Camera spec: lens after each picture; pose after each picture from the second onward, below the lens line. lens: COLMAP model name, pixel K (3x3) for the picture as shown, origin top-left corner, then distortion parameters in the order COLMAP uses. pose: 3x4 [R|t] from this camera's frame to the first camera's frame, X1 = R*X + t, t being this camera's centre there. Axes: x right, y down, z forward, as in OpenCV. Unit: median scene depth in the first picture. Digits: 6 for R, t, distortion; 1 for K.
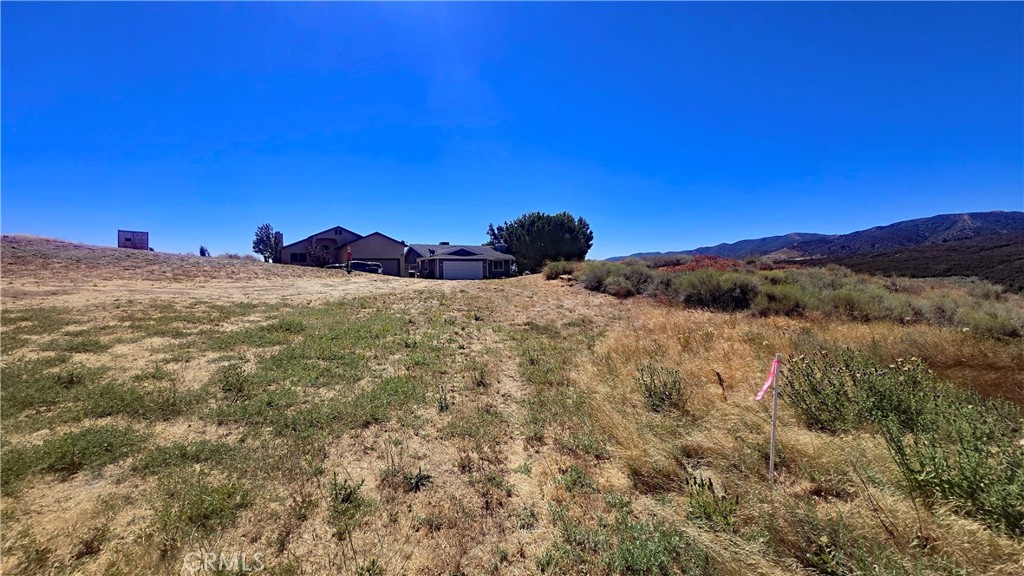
lens RADIAL K [[419.5, 0, 509.1], [0, 419.5, 294.0], [0, 0, 1]] dist [0.002456, 0.001110]
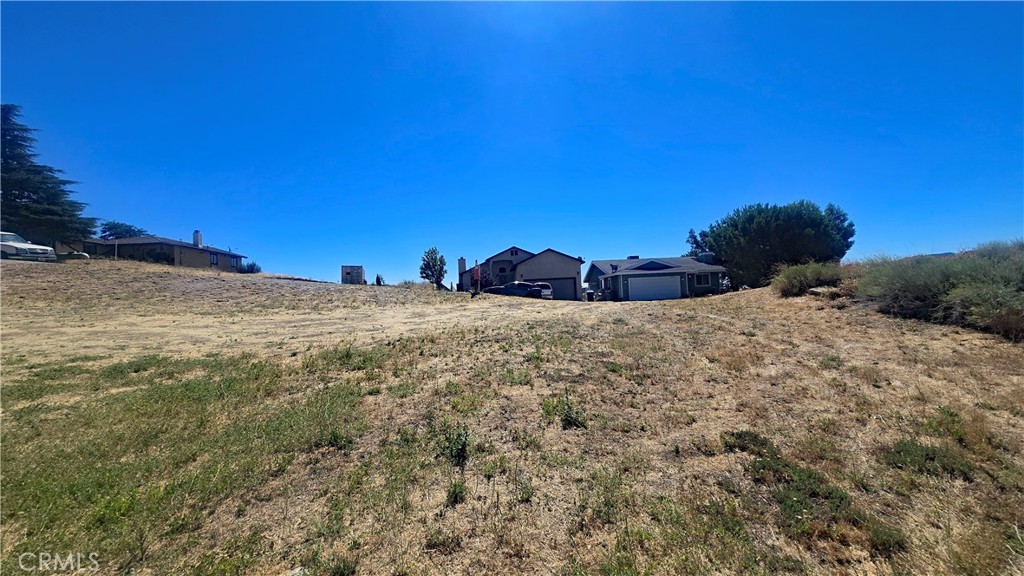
lens RADIAL K [[420.7, 0, 509.9], [0, 420.7, 293.2], [0, 0, 1]] dist [0.000864, 0.001550]
pose [[0.891183, -0.036053, -0.452210, 0.022110], [0.013029, 0.998460, -0.053927, -0.014943], [0.453458, 0.042167, 0.890280, 0.367433]]
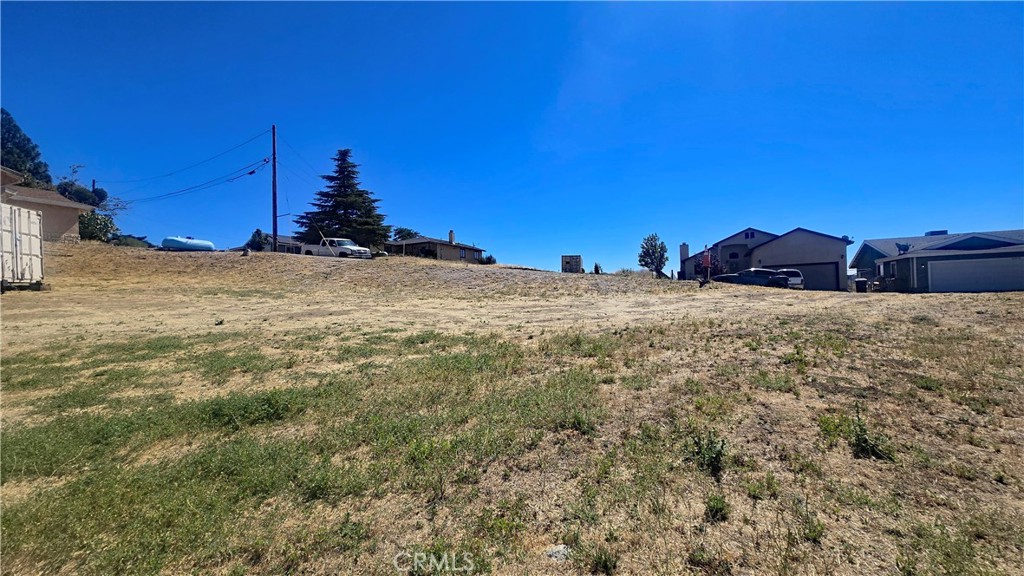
lens RADIAL K [[421.5, 0, 509.2], [0, 421.5, 292.3], [0, 0, 1]] dist [-0.004231, 0.002911]
pose [[0.563943, -0.014324, -0.825690, 0.010001], [-0.015414, 0.999493, -0.027867, -0.015375], [0.825670, 0.028443, 0.563436, 0.365141]]
